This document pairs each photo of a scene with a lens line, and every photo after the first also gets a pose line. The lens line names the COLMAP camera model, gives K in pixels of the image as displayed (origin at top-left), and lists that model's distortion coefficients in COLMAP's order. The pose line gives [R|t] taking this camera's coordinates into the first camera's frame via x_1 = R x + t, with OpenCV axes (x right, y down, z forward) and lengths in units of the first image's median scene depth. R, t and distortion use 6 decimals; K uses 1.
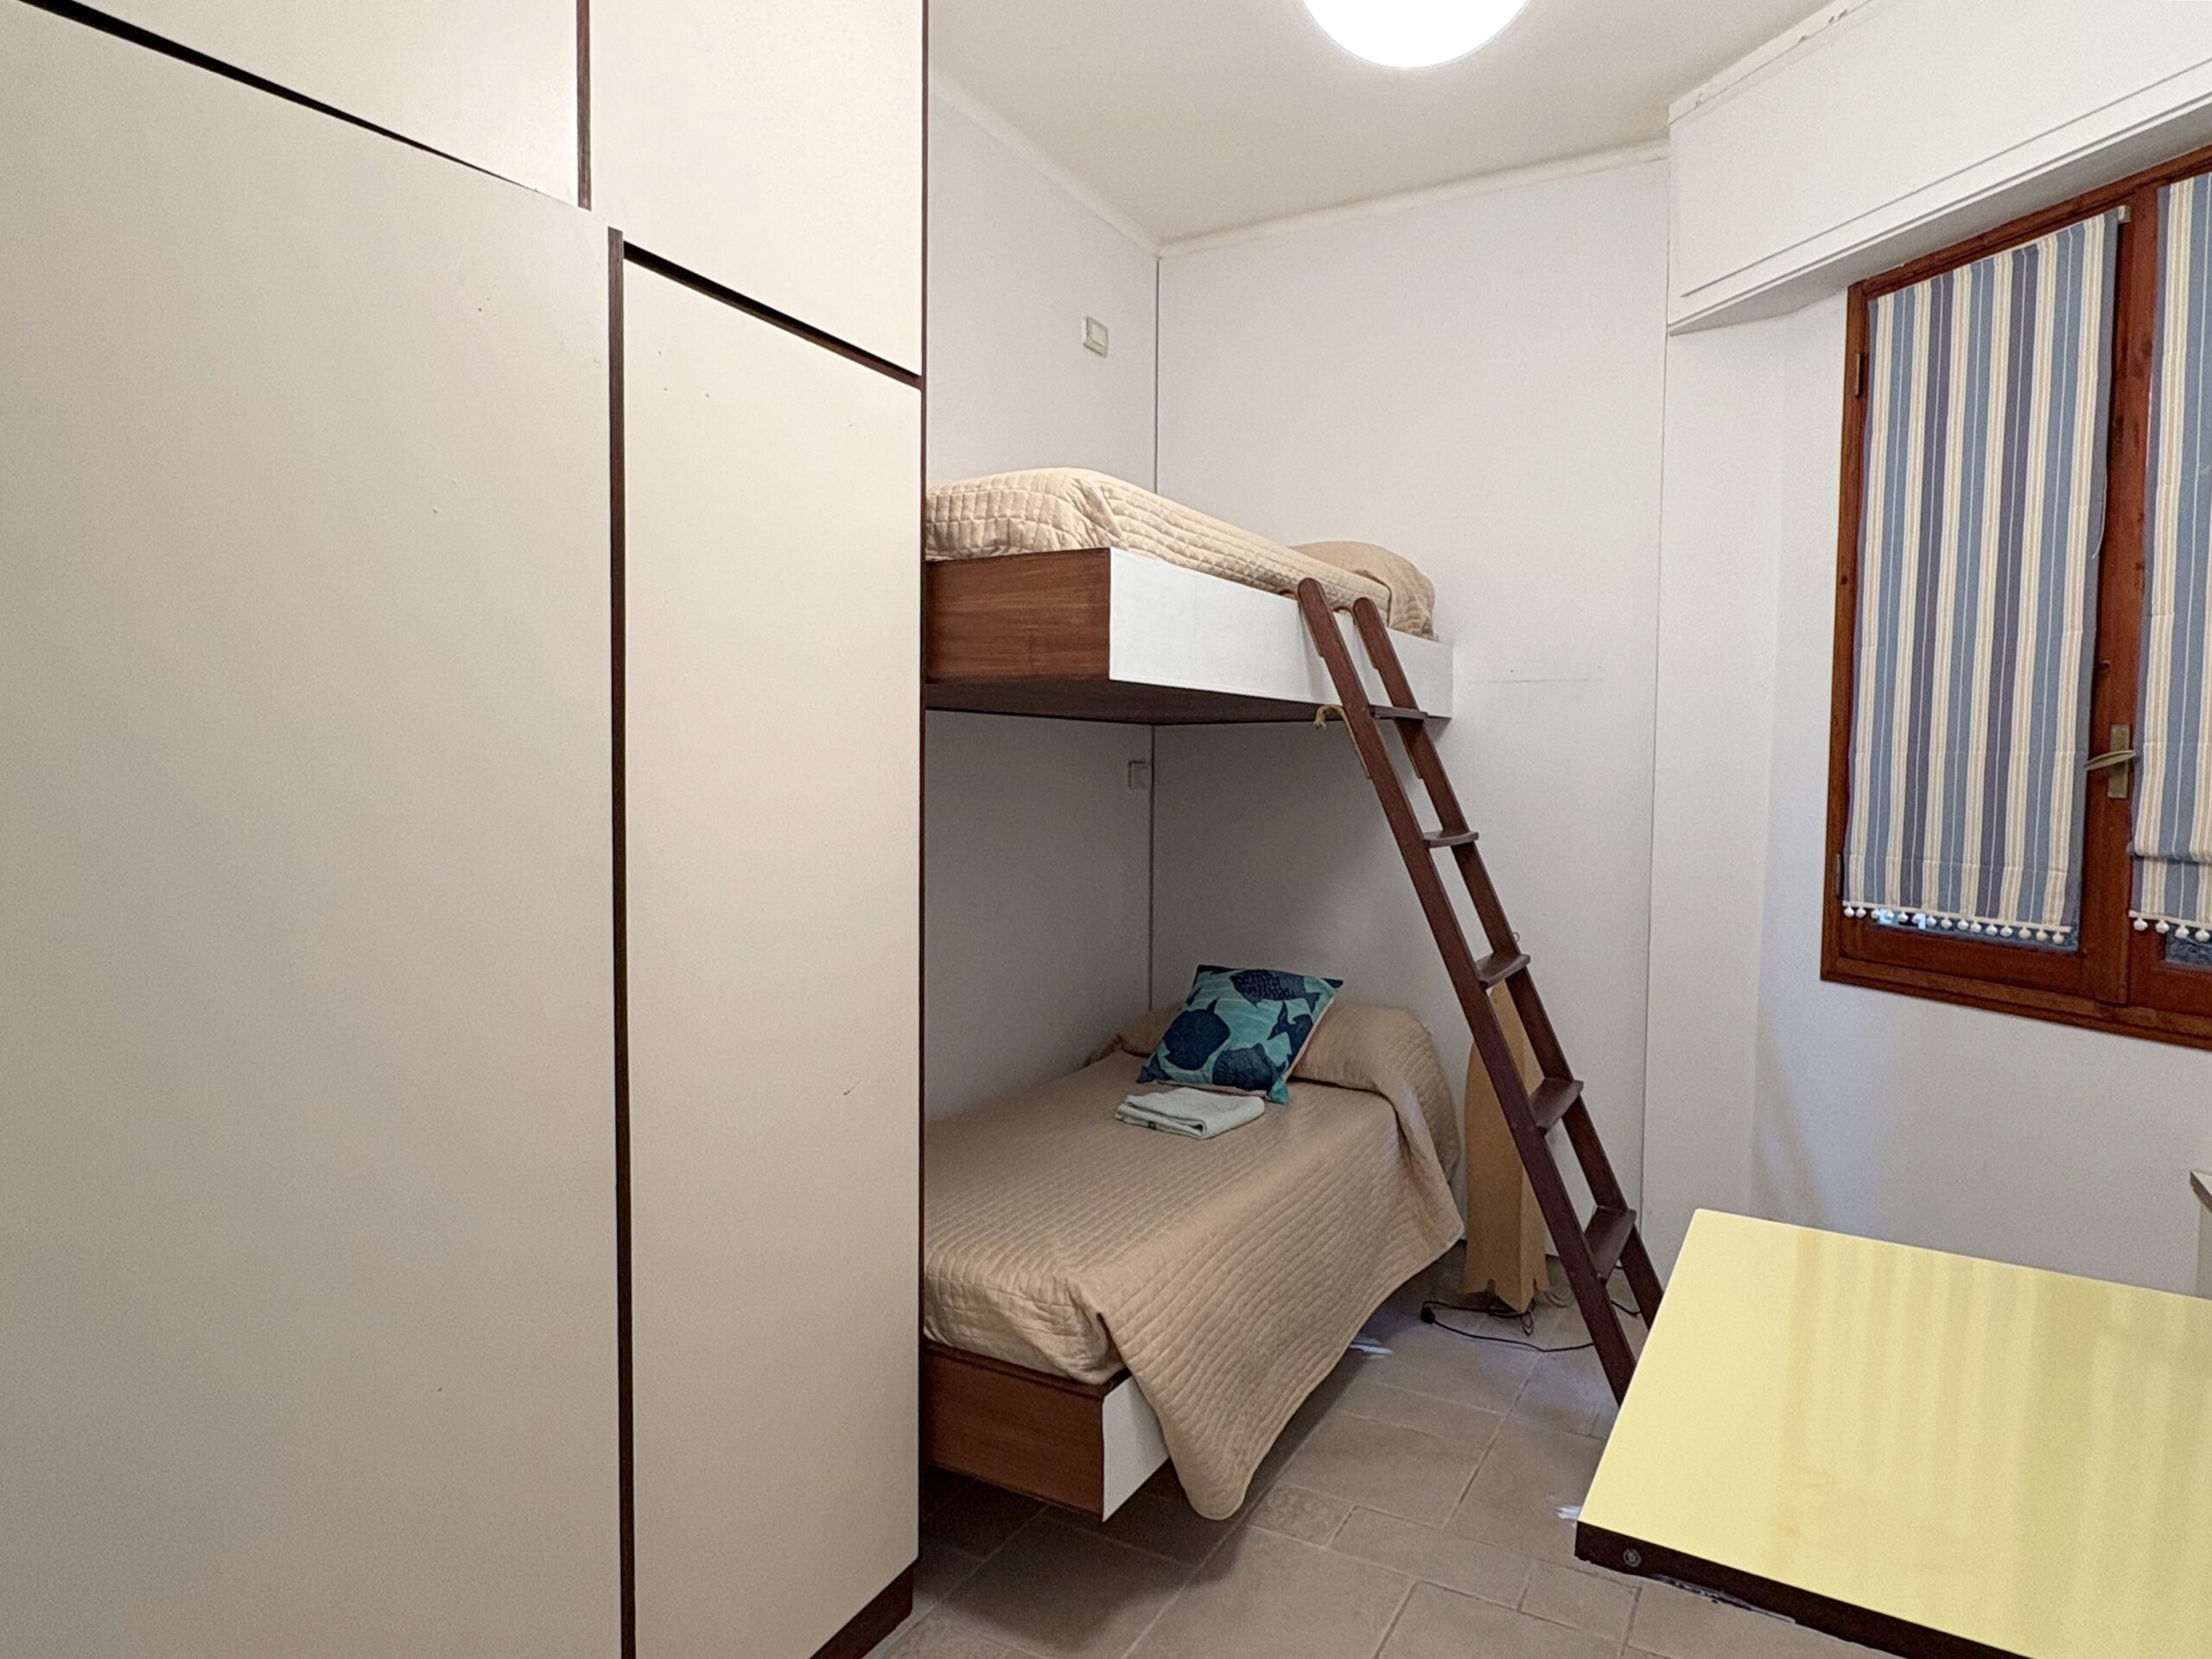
lens RADIAL K [[1302.4, 0, 1103.2], [0, 1302.4, 826.3], [0, 0, 1]] dist [0.002754, -0.021928]
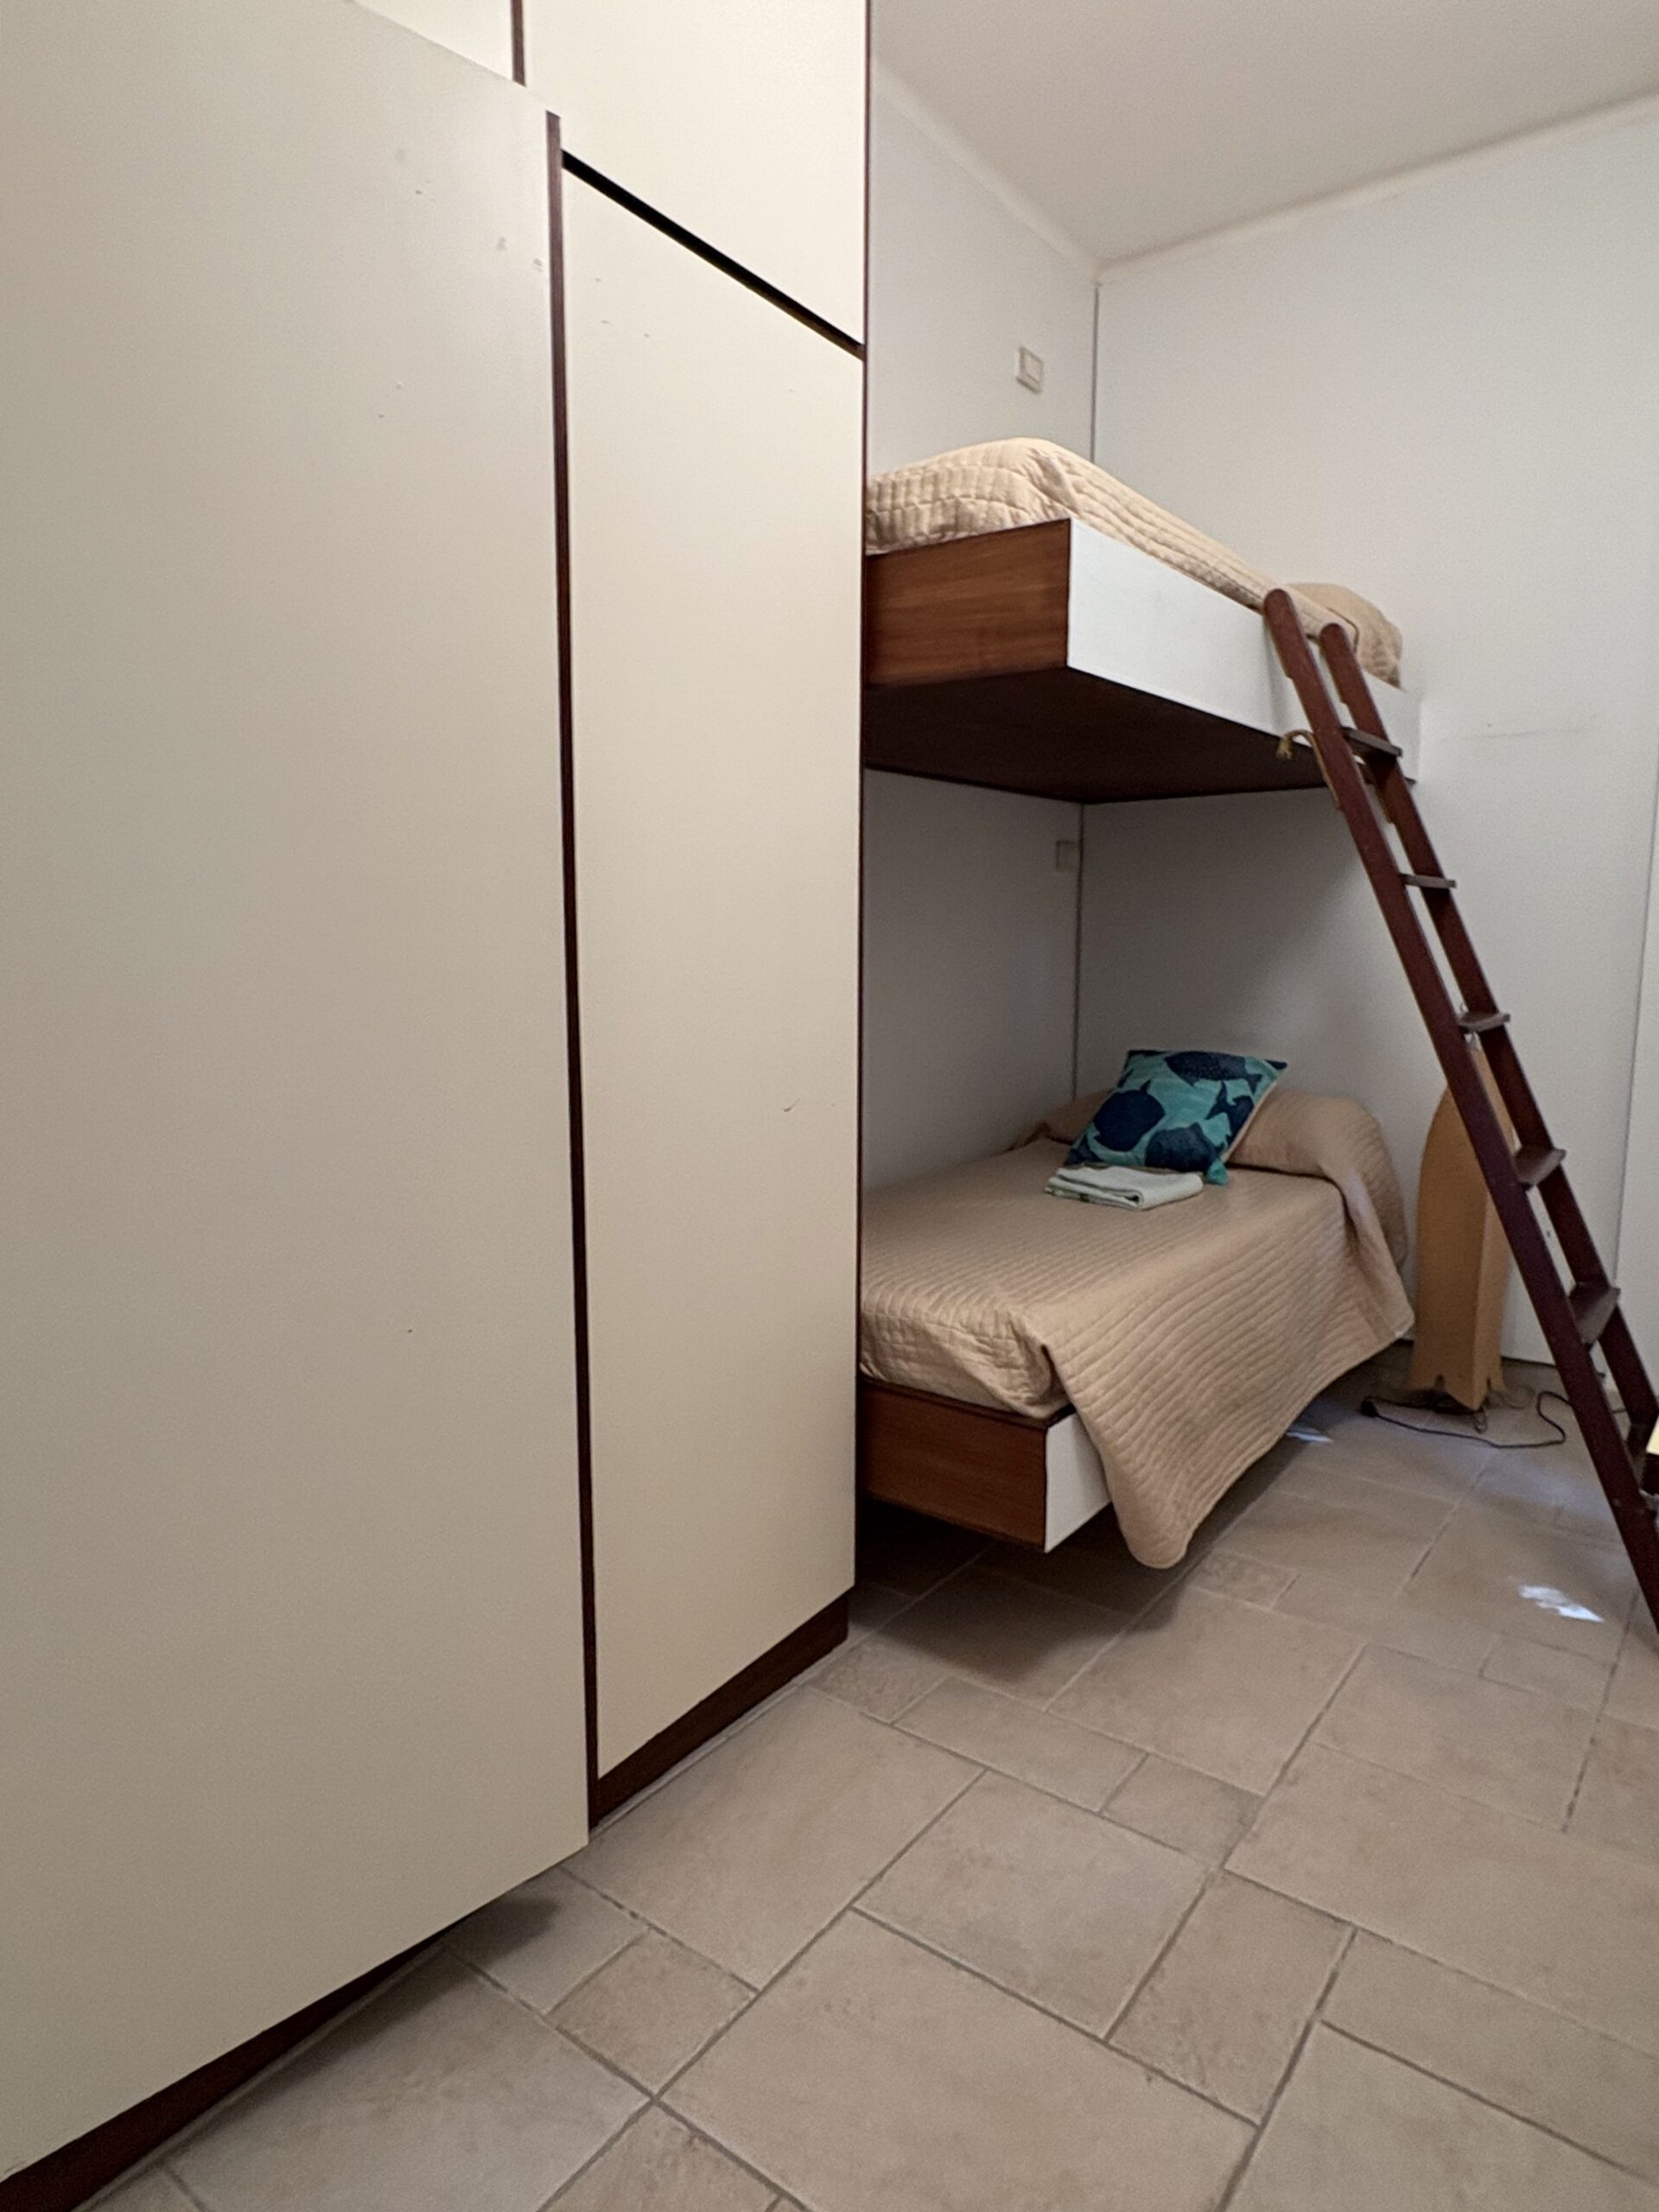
lens RADIAL K [[1302.4, 0, 829.1], [0, 1302.4, 1114.6], [0, 0, 1]] dist [0.002754, -0.021928]
pose [[0.991969, 0.011640, -0.125943, -0.037686], [-0.000358, 0.996010, 0.089237, 0.106017], [0.126480, -0.088476, 0.988016, 0.034221]]
